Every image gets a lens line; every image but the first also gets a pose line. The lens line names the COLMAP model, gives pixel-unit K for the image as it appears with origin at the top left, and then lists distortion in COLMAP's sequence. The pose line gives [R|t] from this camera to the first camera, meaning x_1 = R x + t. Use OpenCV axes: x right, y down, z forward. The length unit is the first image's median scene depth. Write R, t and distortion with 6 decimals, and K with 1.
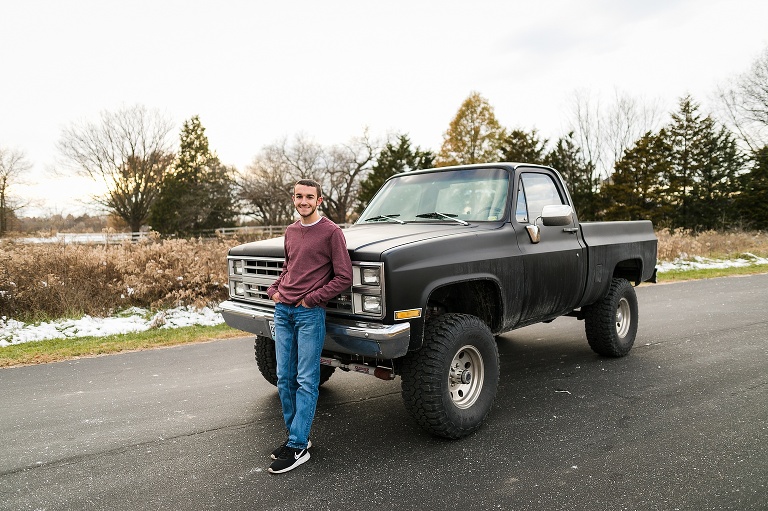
lens RADIAL K [[558.0, 0, 375.9], [0, 558.0, 256.4], [0, 0, 1]] dist [-0.013088, 0.010962]
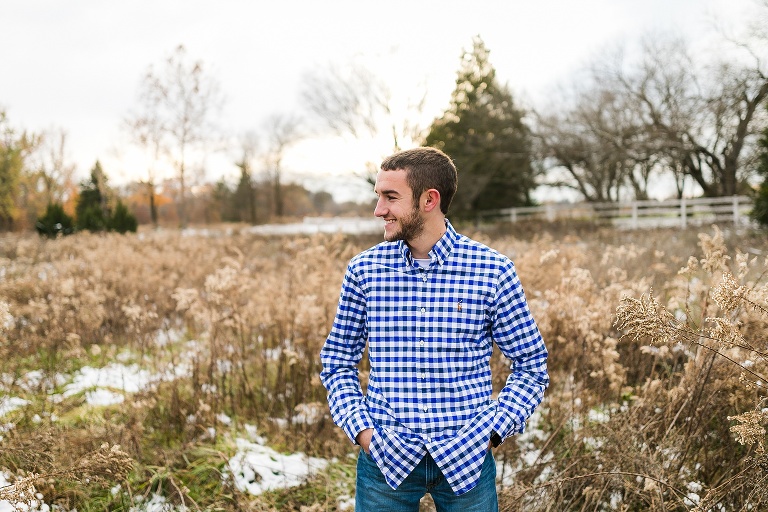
lens RADIAL K [[723.2, 0, 383.4], [0, 723.2, 259.7], [0, 0, 1]] dist [-0.003298, 0.000000]
pose [[0.864906, 0.021562, -0.501471, 0.000527], [-0.011889, 0.999677, 0.022479, -0.014778], [0.501793, -0.013480, 0.864883, 0.321768]]
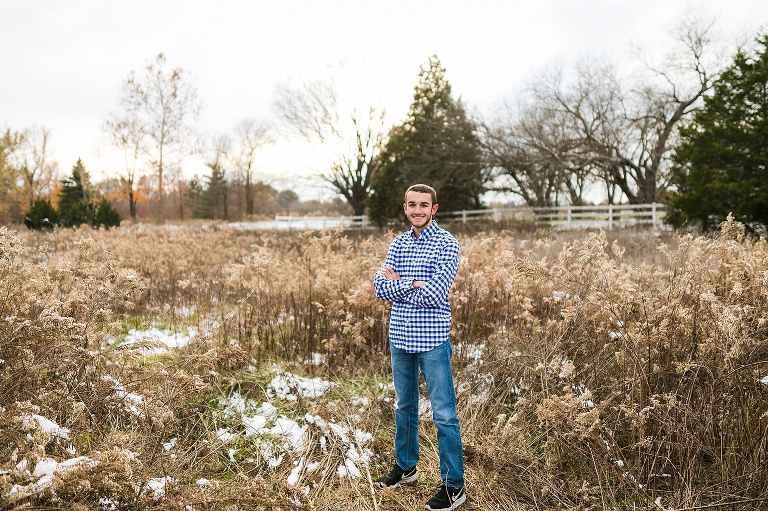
lens RADIAL K [[671.3, 0, 386.7], [0, 671.3, 251.2], [0, 0, 1]] dist [-0.018068, 0.021283]
pose [[0.894860, 0.029119, -0.445396, 0.012860], [-0.025581, 0.999575, 0.013955, -0.013057], [0.445613, -0.001094, 0.895225, 0.286371]]
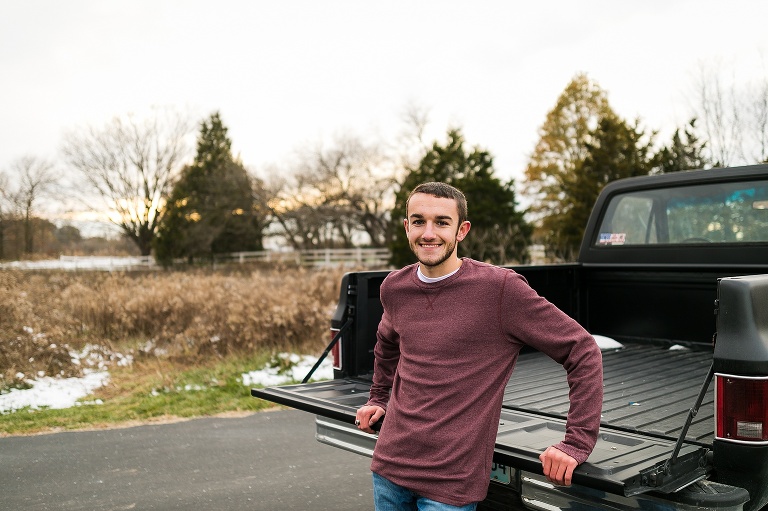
lens RADIAL K [[685.4, 0, 381.3], [0, 685.4, 253.7], [0, 0, 1]] dist [0.002631, 0.005528]
pose [[0.983889, 0.009480, -0.178526, 0.123300], [-0.017696, 0.998853, -0.044486, -0.012790], [0.177900, 0.046929, 0.982929, 0.105561]]
